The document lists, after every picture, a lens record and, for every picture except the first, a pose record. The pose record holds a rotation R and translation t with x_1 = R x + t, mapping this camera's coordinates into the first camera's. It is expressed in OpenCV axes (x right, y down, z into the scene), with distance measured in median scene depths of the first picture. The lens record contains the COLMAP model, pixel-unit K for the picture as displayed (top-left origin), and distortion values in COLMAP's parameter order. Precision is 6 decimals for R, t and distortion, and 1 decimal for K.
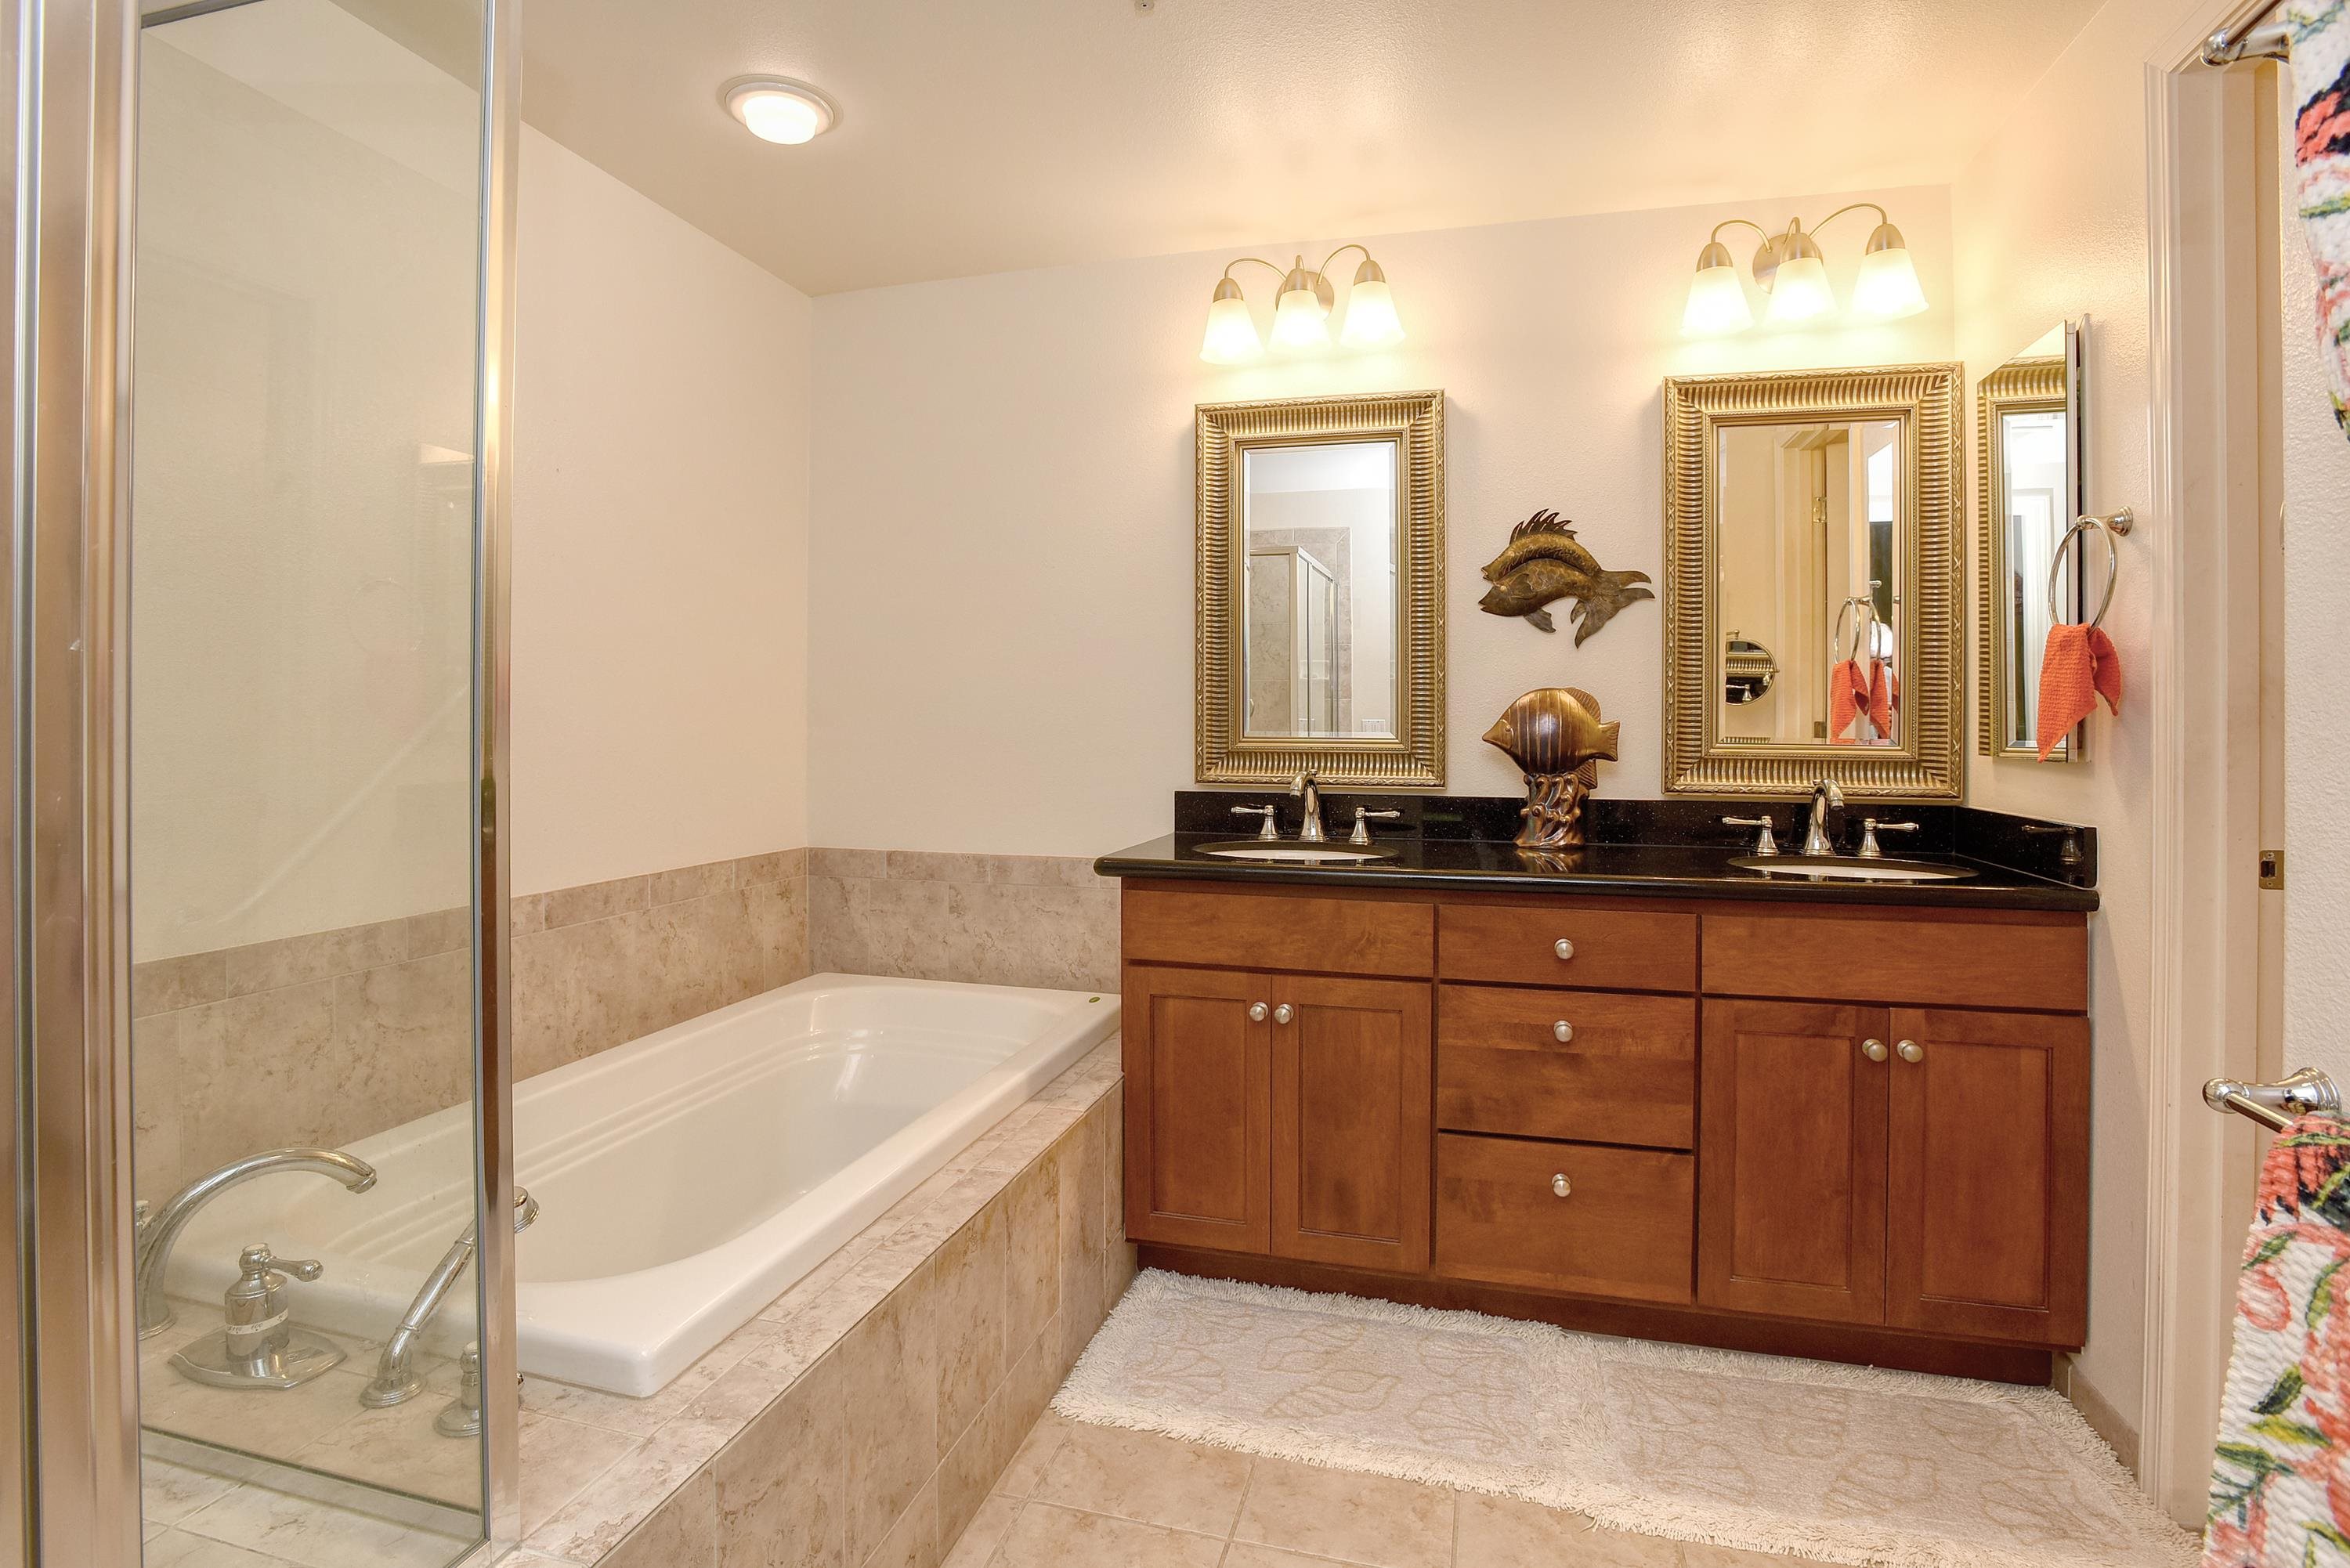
lens RADIAL K [[1124.3, 0, 1243.0], [0, 1124.3, 735.4], [0, 0, 1]] dist [-0.061567, 0.000598]
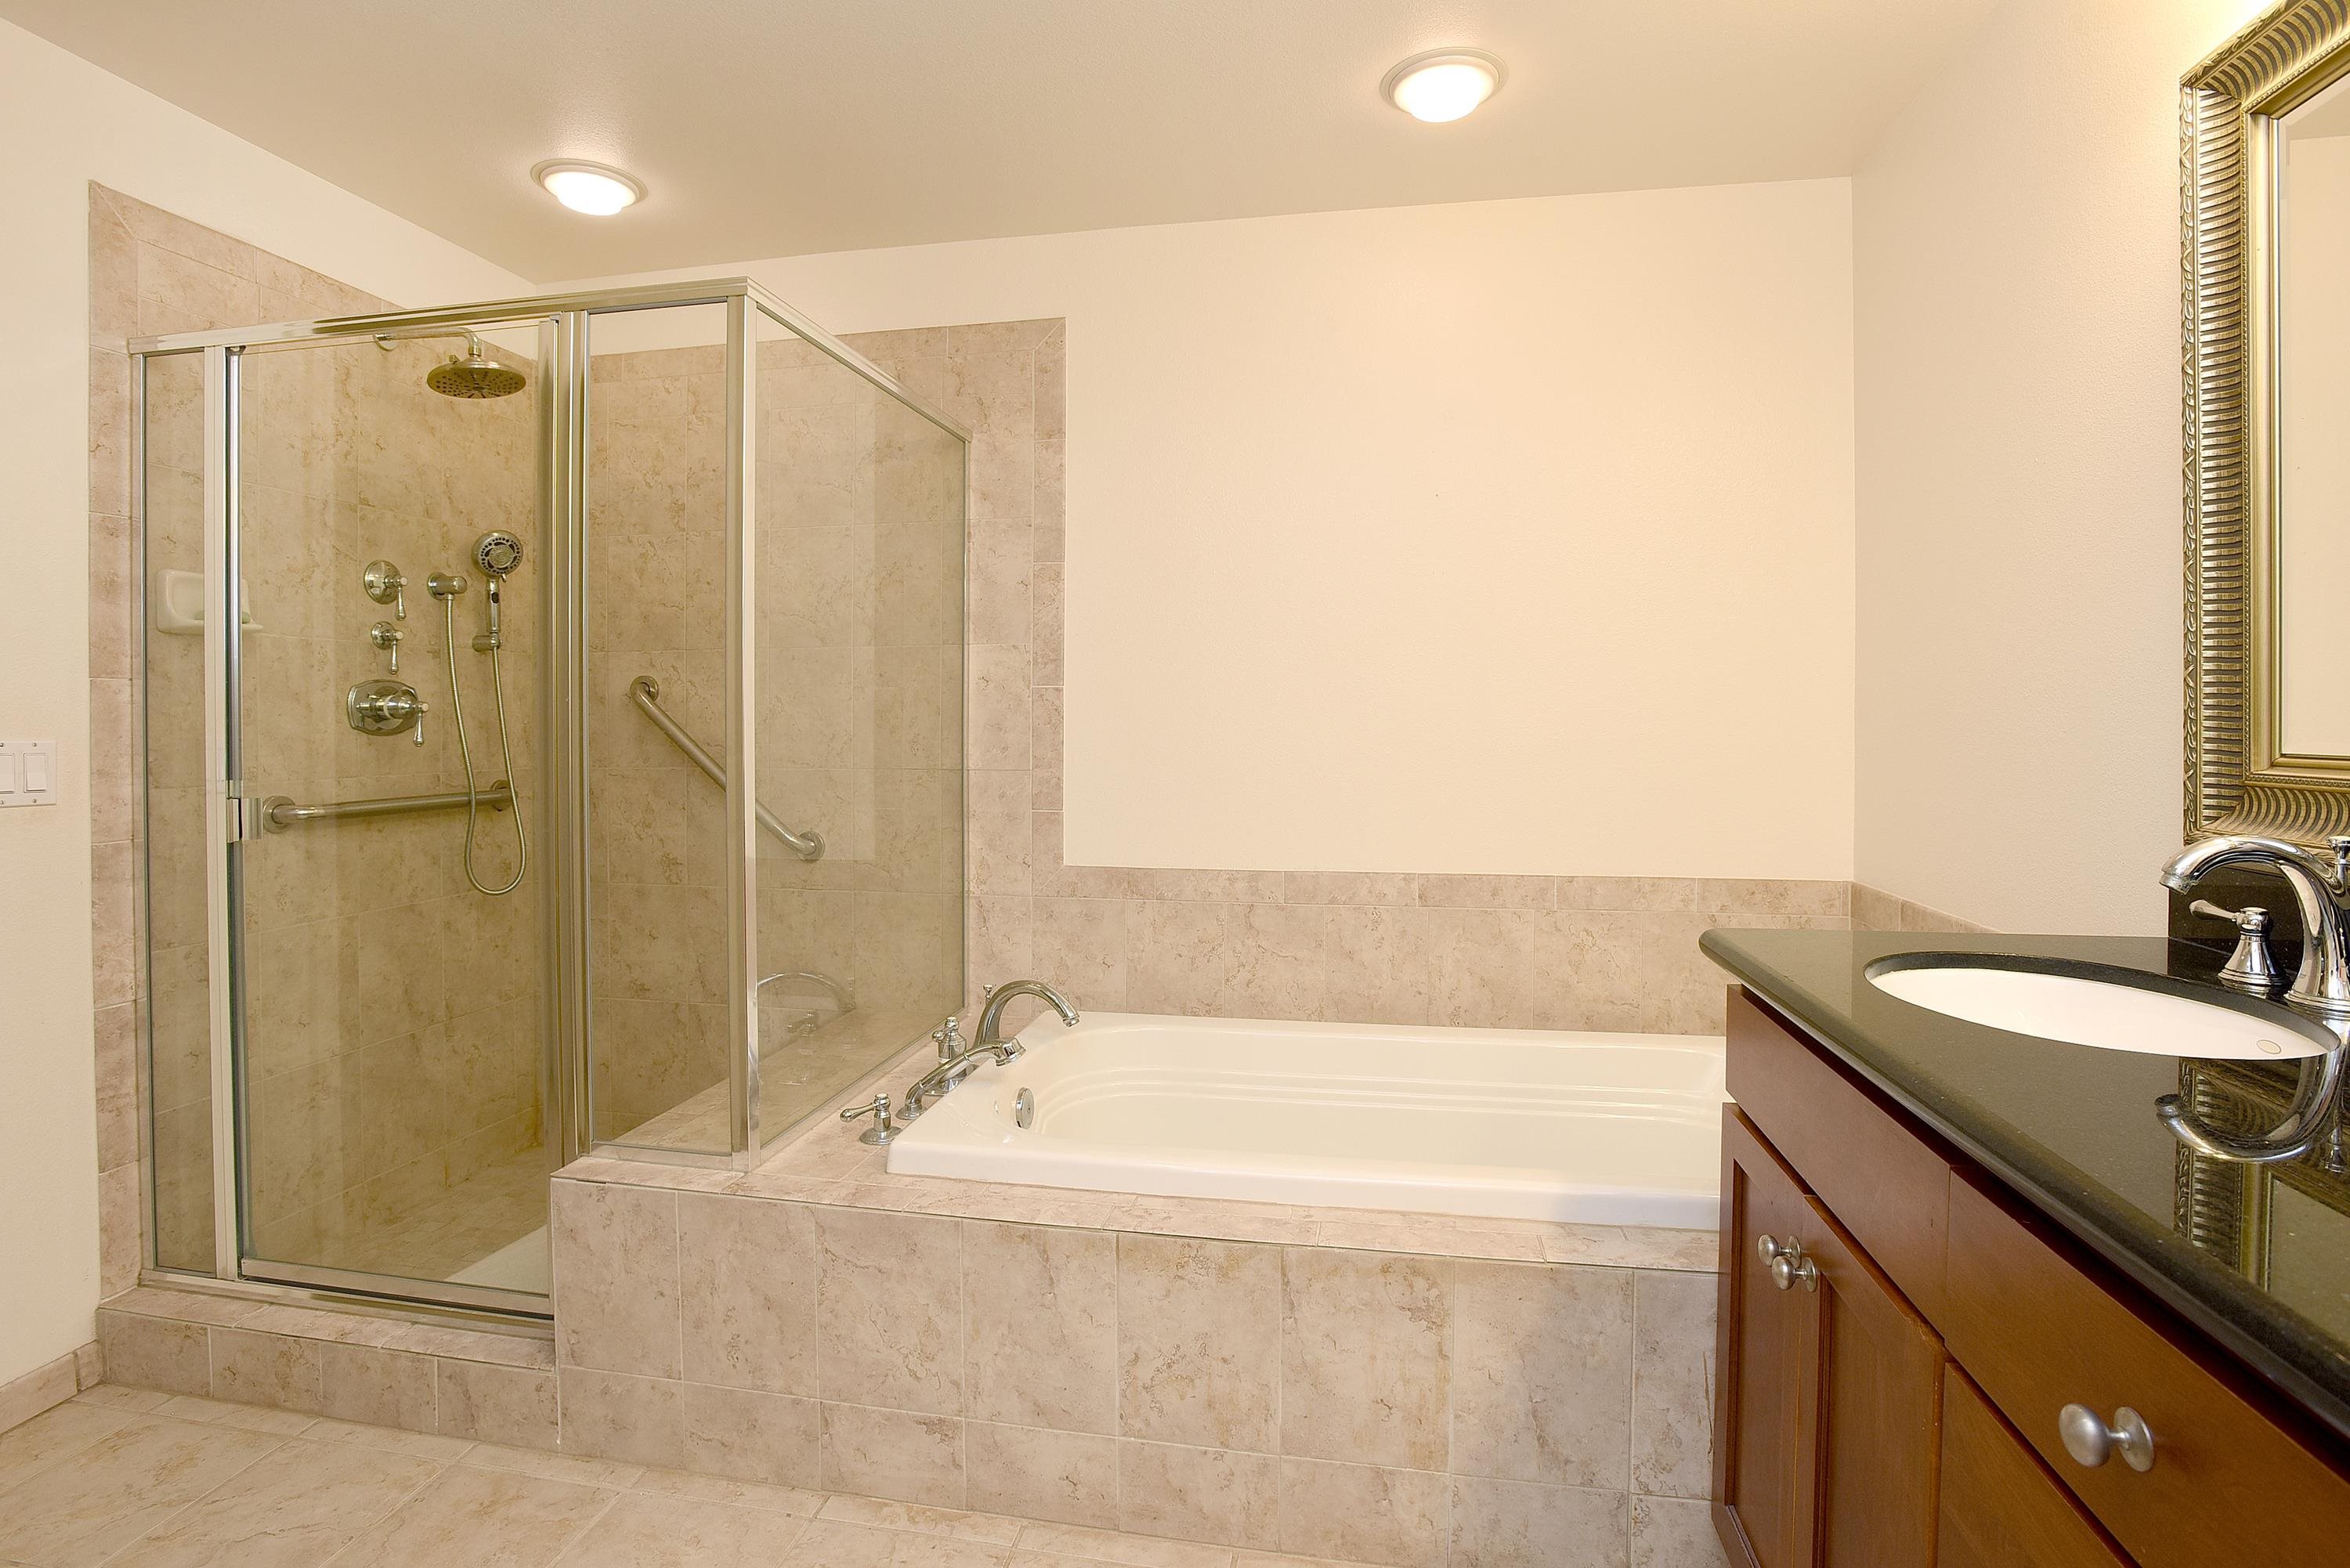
lens RADIAL K [[1167.2, 0, 1173.2], [0, 1167.2, 744.7], [0, 0, 1]] dist [-0.057141, 0.000313]
pose [[0.038842, 0.015215, -0.999130, 0.393026], [-0.009898, 0.999841, 0.014841, -0.003797], [0.999196, 0.009313, 0.038986, 0.490469]]
